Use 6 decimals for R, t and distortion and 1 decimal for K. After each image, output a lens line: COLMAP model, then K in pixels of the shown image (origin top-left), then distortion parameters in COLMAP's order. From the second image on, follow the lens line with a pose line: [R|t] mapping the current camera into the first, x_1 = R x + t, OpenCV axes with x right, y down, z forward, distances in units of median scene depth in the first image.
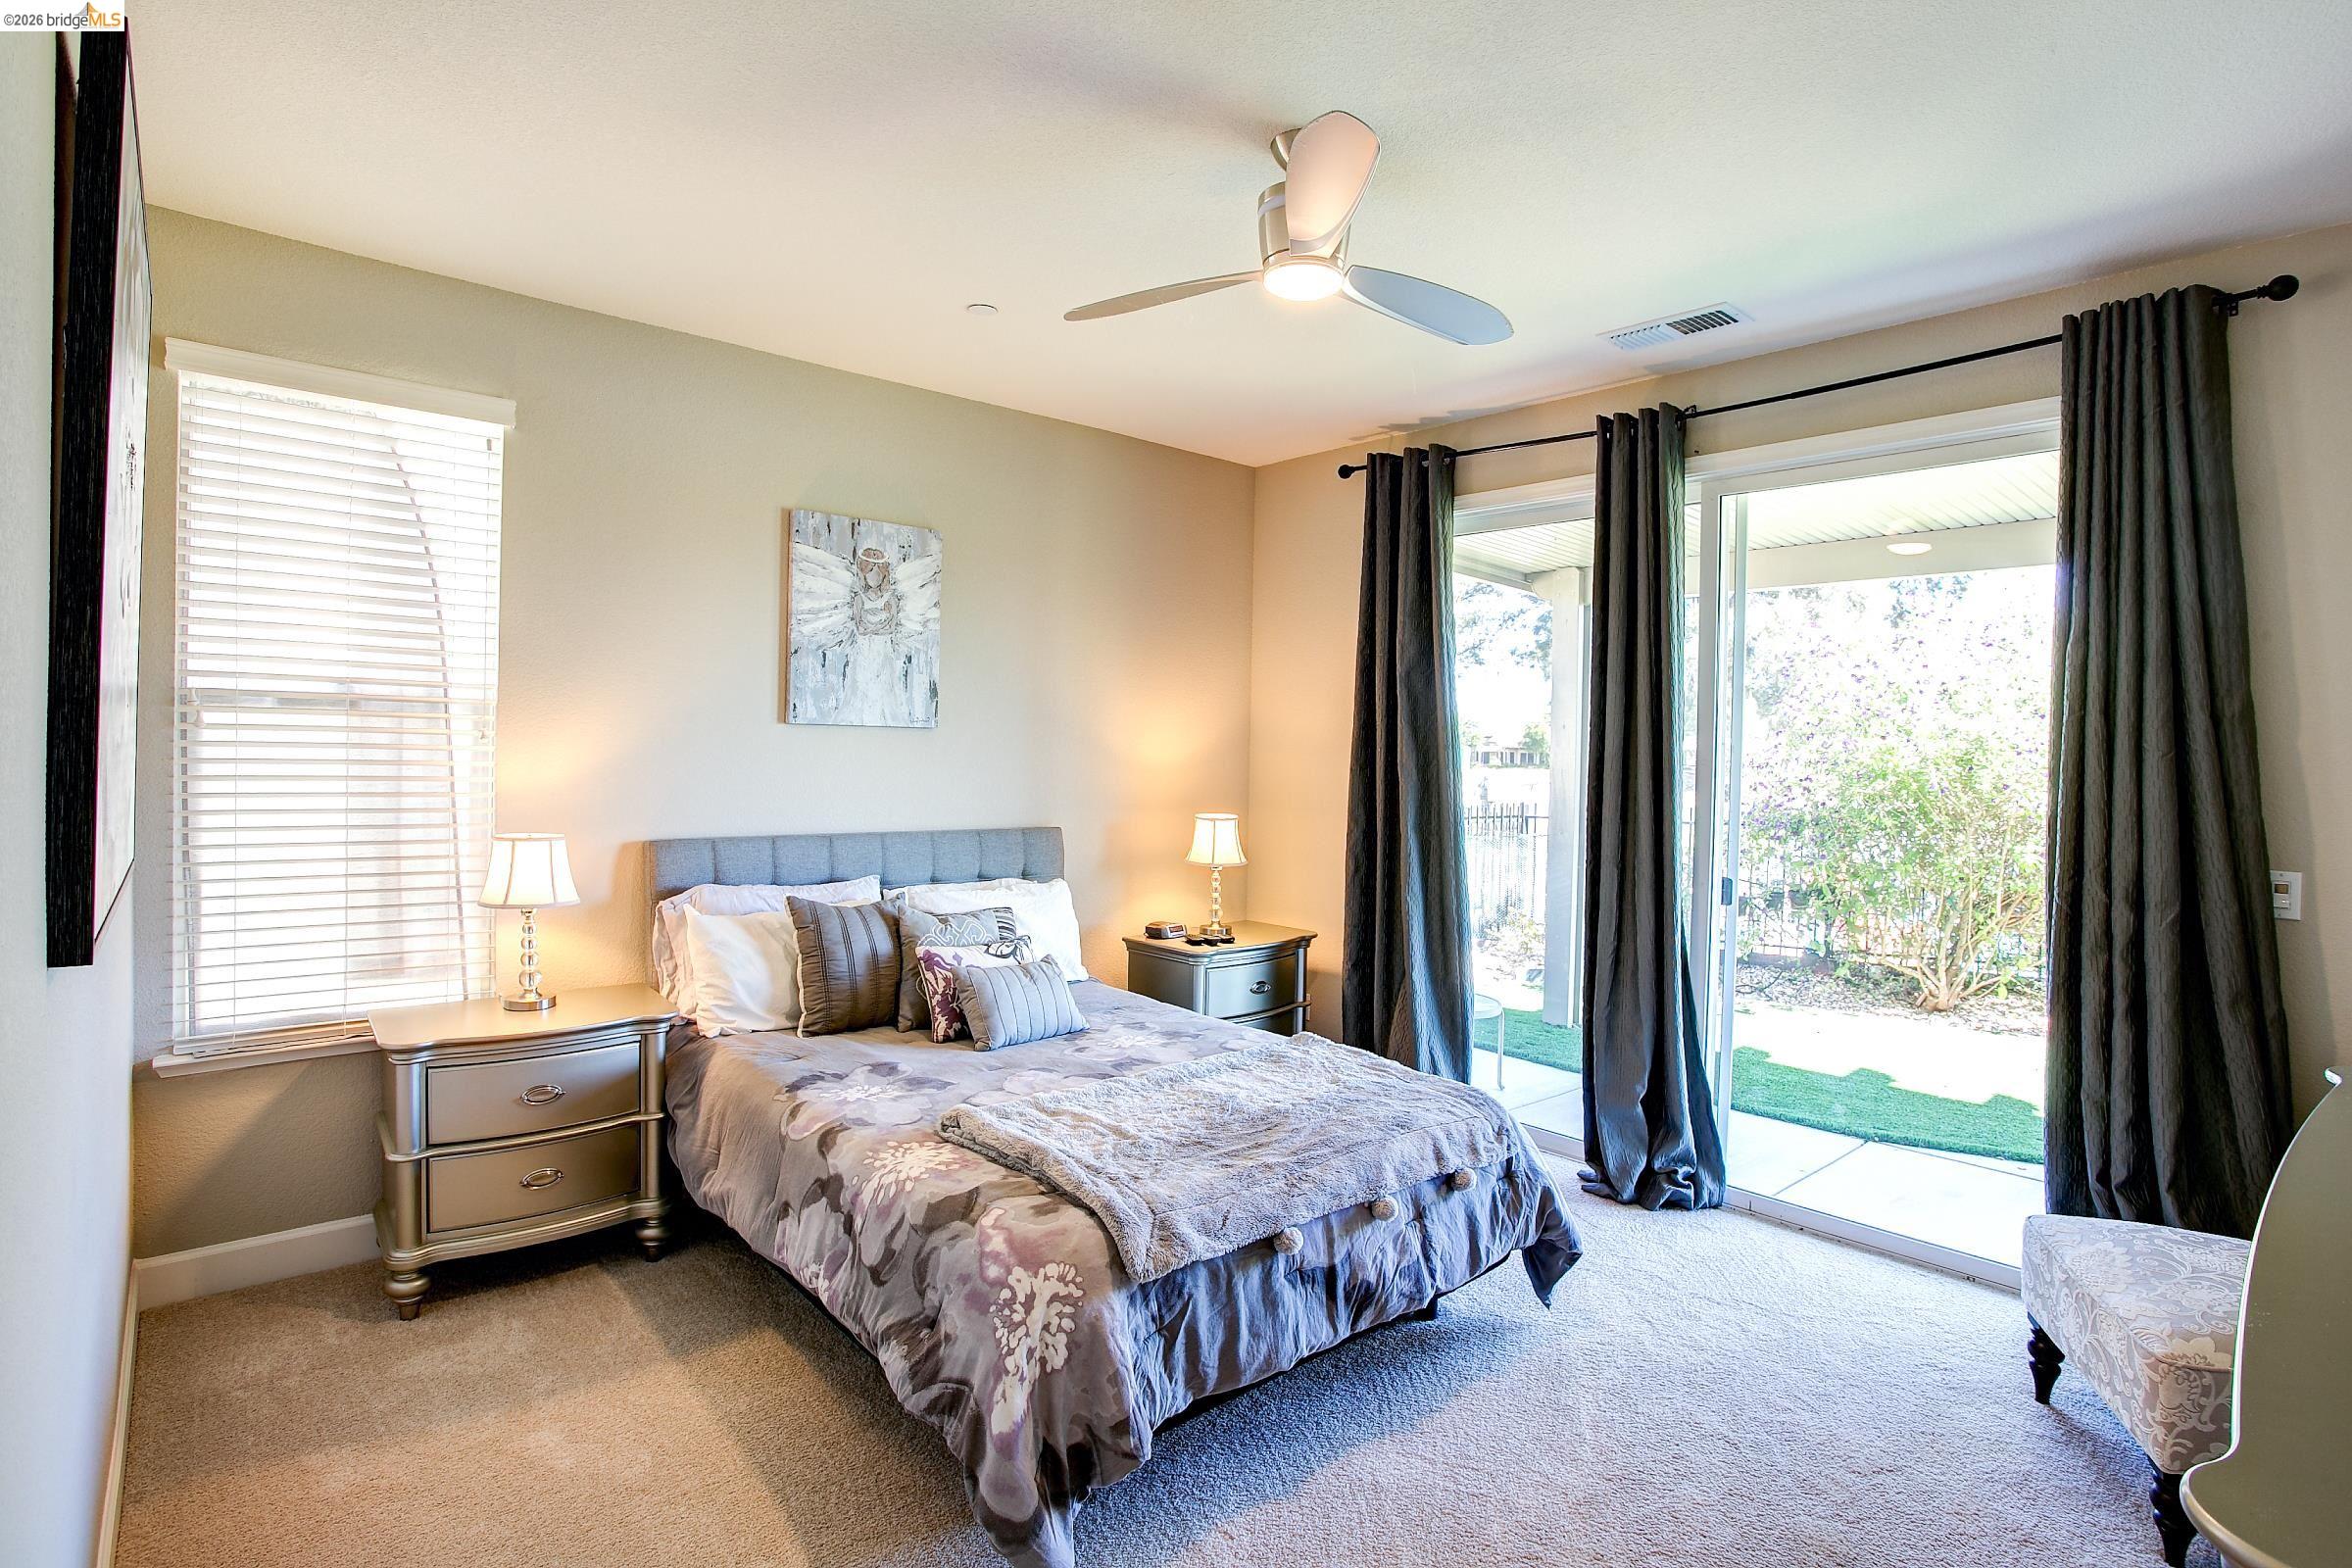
lens RADIAL K [[1156.3, 0, 1172.8], [0, 1156.3, 763.6], [0, 0, 1]] dist [-0.023560, -0.000192]
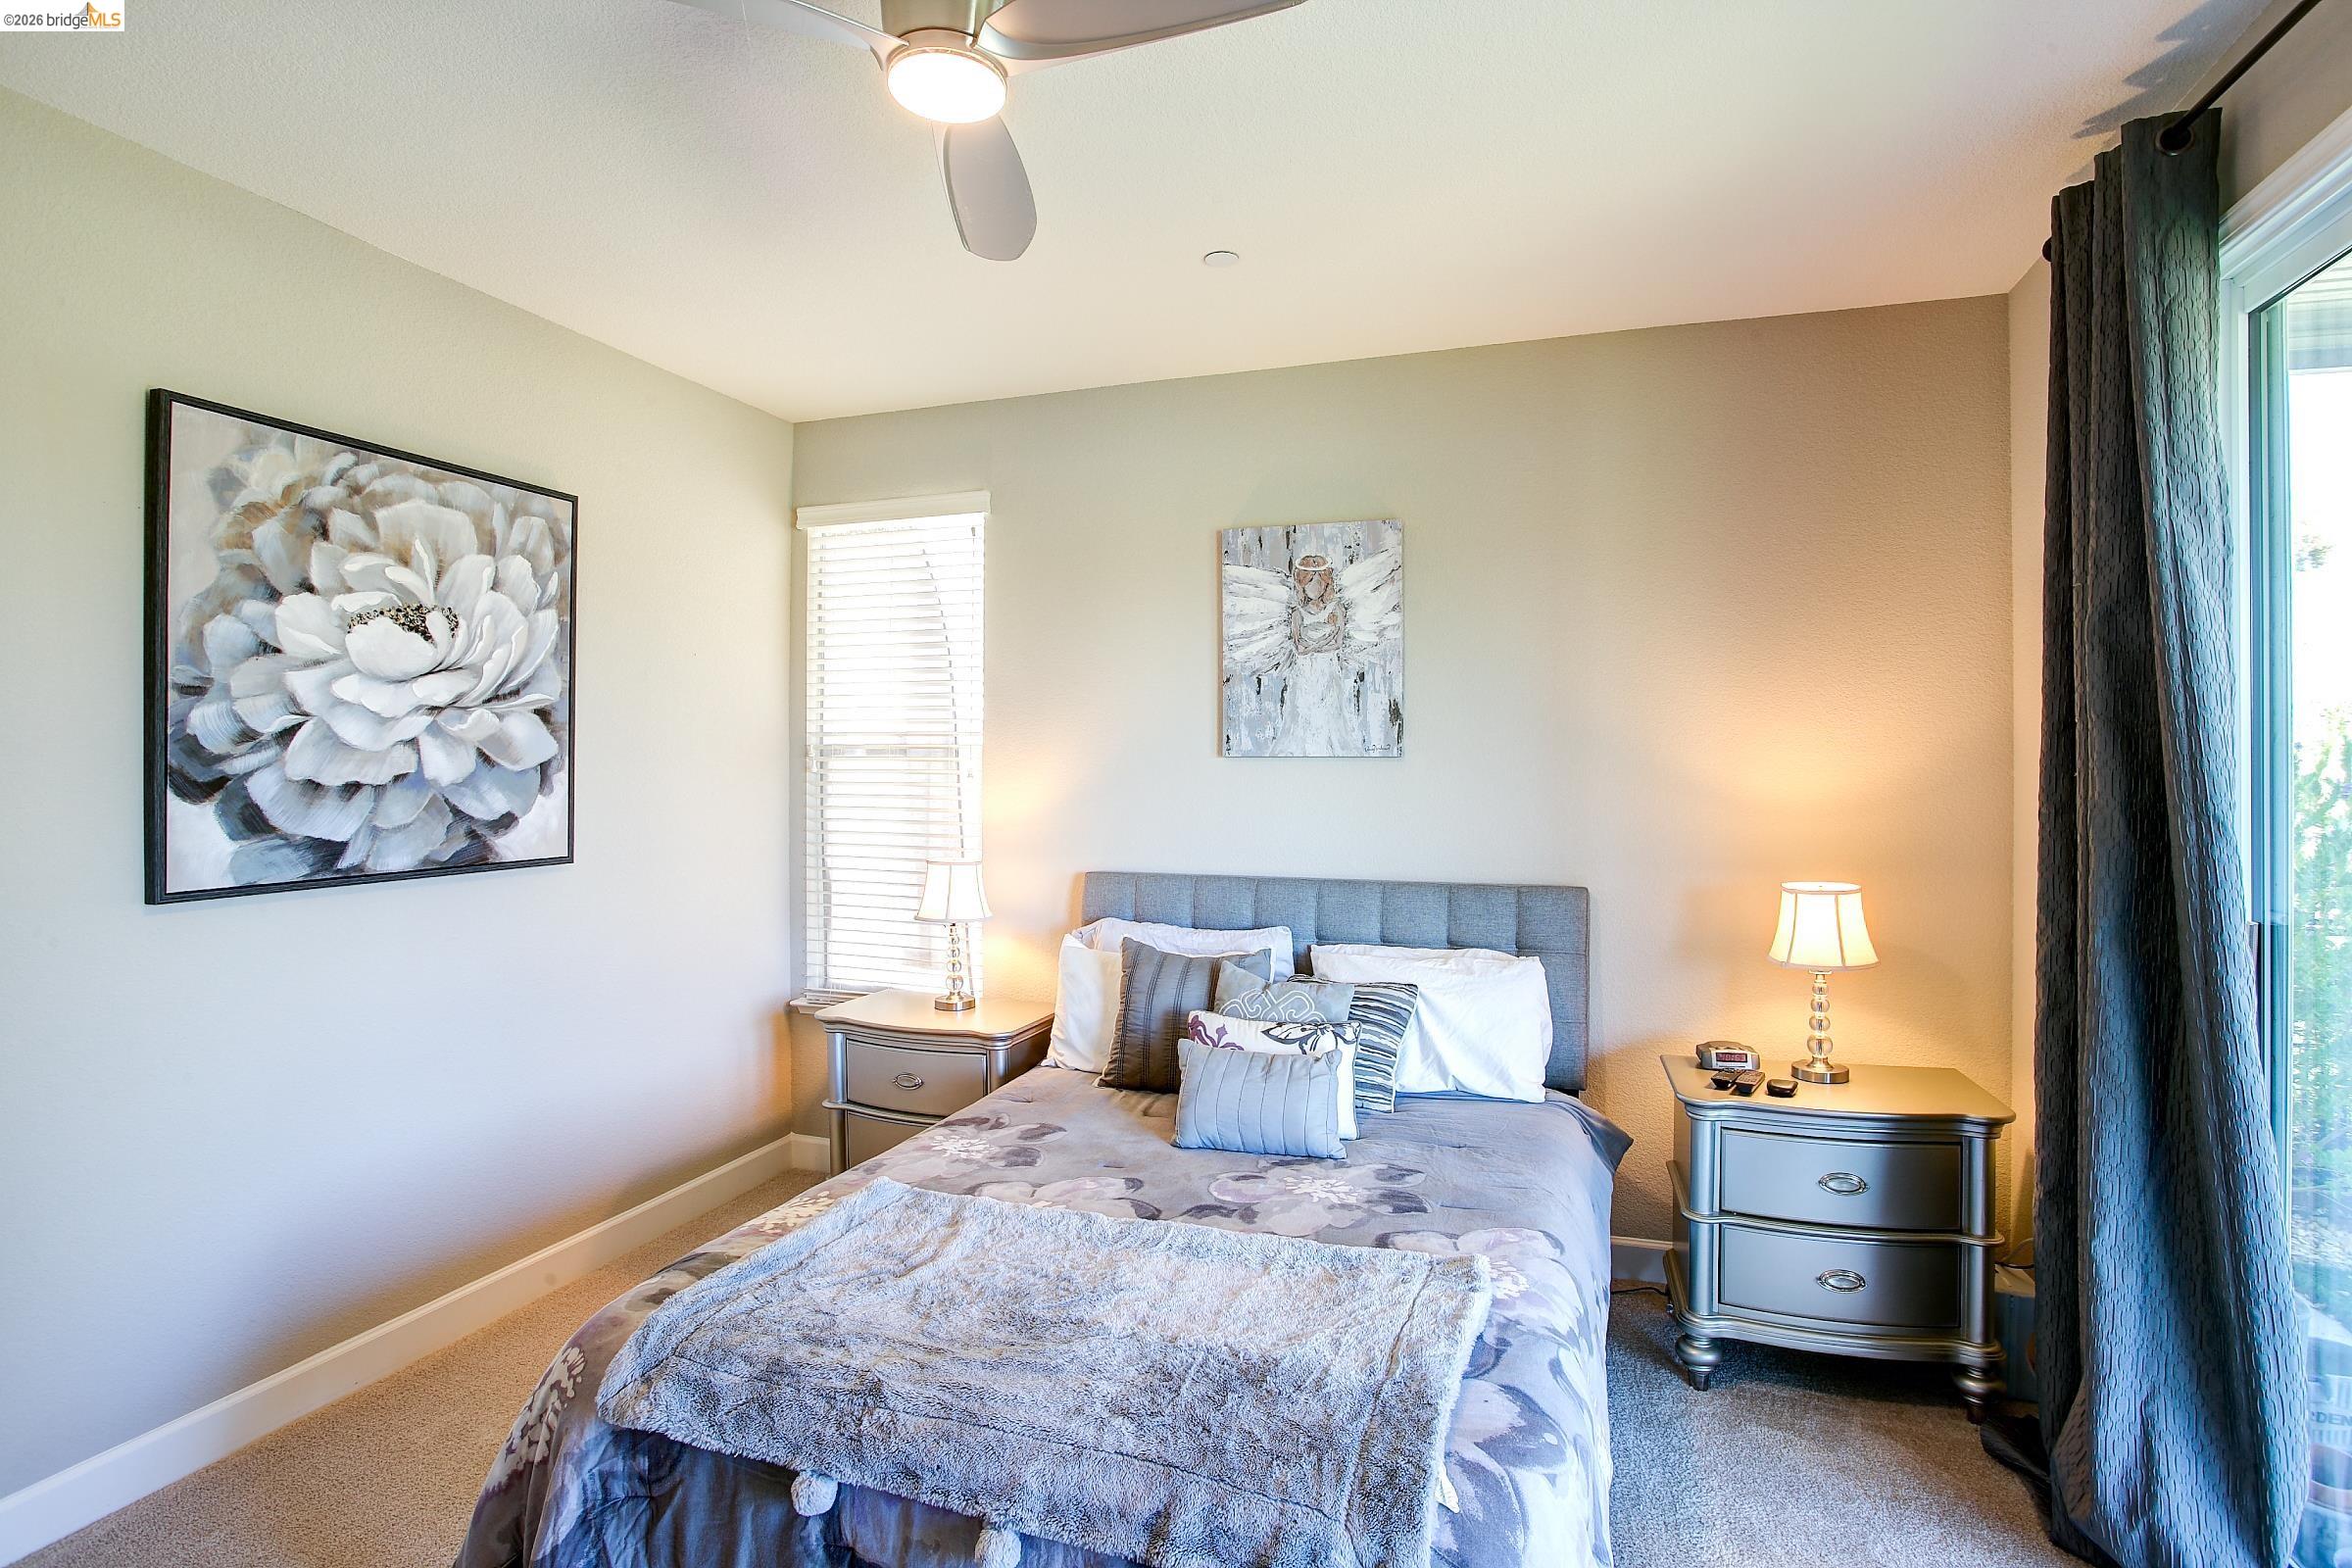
lens RADIAL K [[1159.8, 0, 1190.1], [0, 1159.8, 769.4], [0, 0, 1]] dist [-0.068112, 0.028757]
pose [[0.515895, -0.021474, -0.856383, 0.457888], [-0.004755, 0.999599, -0.027930, 0.002247], [0.856639, 0.018481, 0.515586, 0.480469]]
